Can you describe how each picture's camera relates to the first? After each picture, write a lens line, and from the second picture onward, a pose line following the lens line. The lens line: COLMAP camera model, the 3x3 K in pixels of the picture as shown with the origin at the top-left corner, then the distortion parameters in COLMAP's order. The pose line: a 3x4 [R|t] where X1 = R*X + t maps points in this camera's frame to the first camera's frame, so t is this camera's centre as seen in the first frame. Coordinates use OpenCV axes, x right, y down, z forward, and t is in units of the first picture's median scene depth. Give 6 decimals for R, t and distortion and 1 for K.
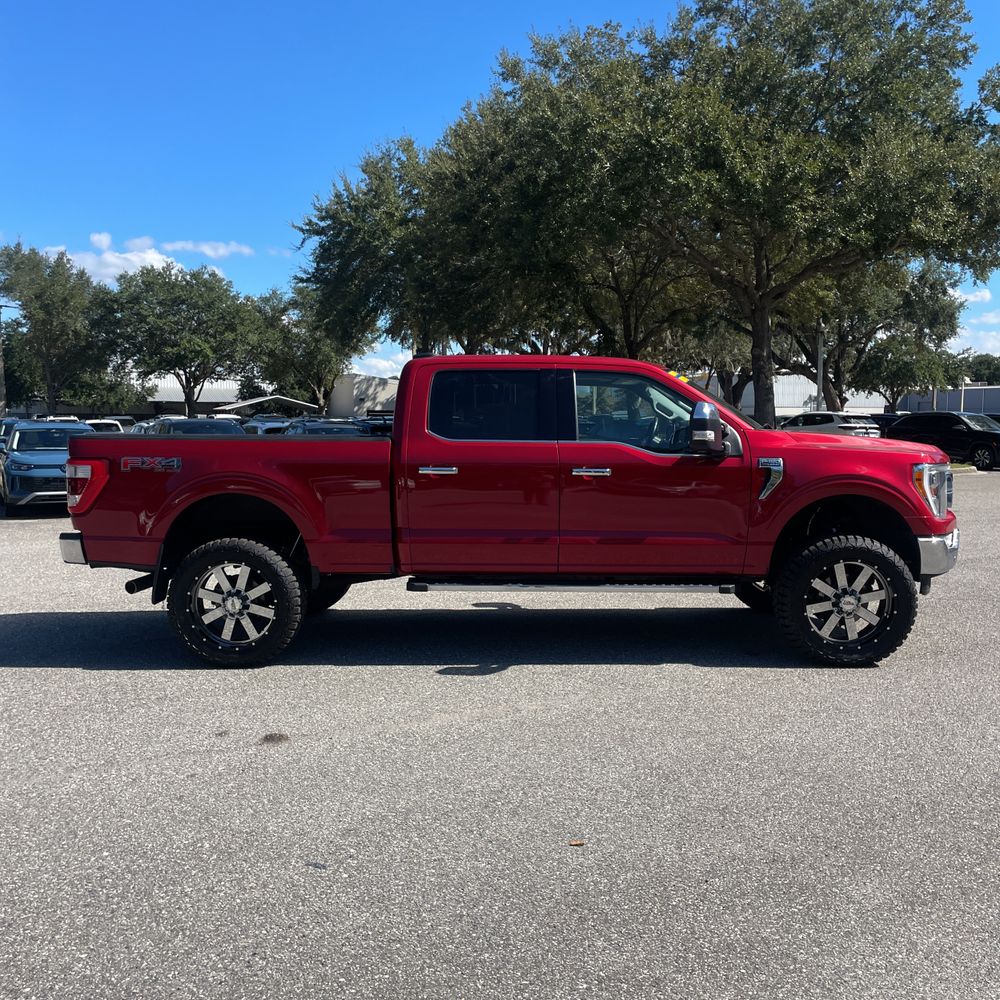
lens RADIAL K [[971.4, 0, 527.2], [0, 971.4, 530.4], [0, 0, 1]] dist [0.111926, -0.232669]
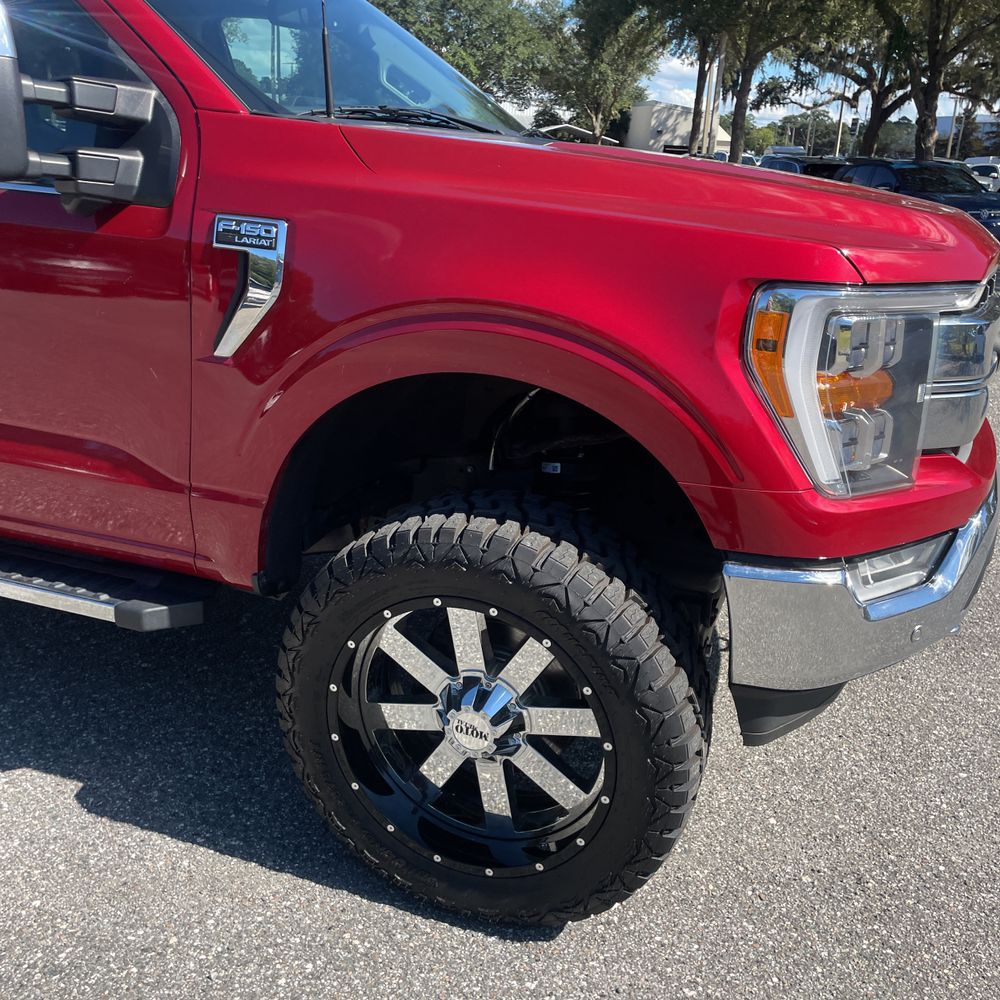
lens RADIAL K [[1017.7, 0, 500.0], [0, 1017.7, 500.0], [0, 0, 1]] dist [0.026214, 0.008694]
pose [[0.941886, 0.149615, -0.300776, 0.062727], [-0.083650, 0.971600, 0.221350, -0.009806], [0.325351, -0.183327, 0.927652, 0.108644]]
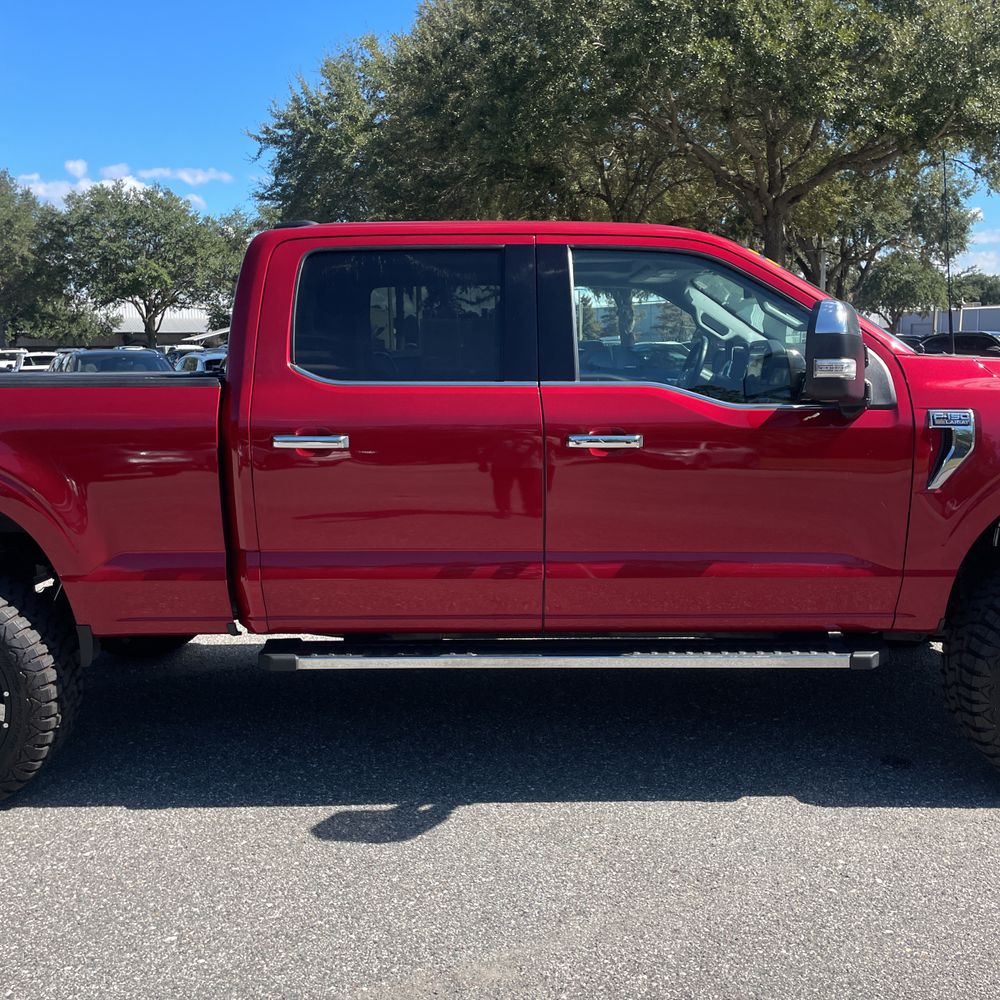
lens RADIAL K [[984.1, 0, 518.3], [0, 984.1, 503.2], [0, 0, 1]] dist [0.113068, -0.189730]
pose [[0.999903, -0.013078, 0.004737, 0.002493], [0.012862, 0.998988, 0.043096, -0.007507], [-0.005296, -0.043031, 0.999060, 0.070238]]
